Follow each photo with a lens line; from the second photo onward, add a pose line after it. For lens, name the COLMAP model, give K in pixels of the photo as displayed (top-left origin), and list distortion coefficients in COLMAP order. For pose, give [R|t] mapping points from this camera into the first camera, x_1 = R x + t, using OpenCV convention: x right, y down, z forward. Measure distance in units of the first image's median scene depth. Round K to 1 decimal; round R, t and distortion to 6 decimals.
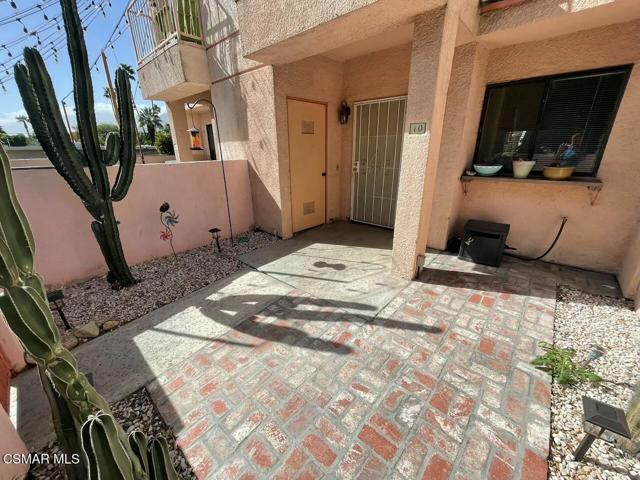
lens RADIAL K [[257.6, 0, 315.2], [0, 257.6, 241.2], [0, 0, 1]] dist [-0.000436, 0.000063]
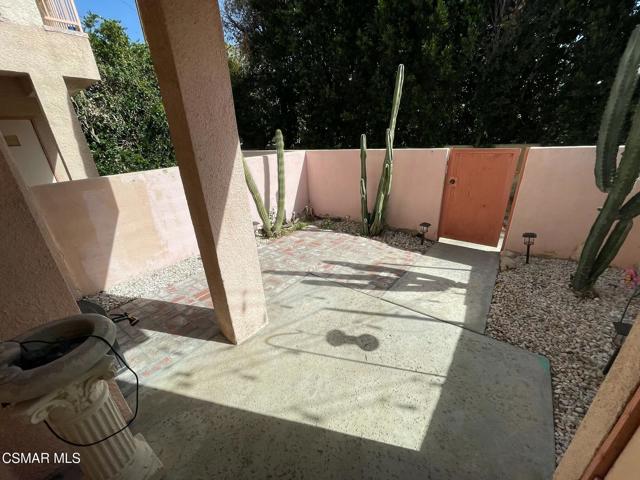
lens RADIAL K [[257.6, 0, 315.2], [0, 257.6, 241.2], [0, 0, 1]] dist [-0.000436, 0.000063]
pose [[-0.994934, 0.092164, -0.040155, 0.189827], [0.041247, 0.738493, 0.672998, -0.644466], [0.091680, 0.667932, -0.738554, 1.646166]]
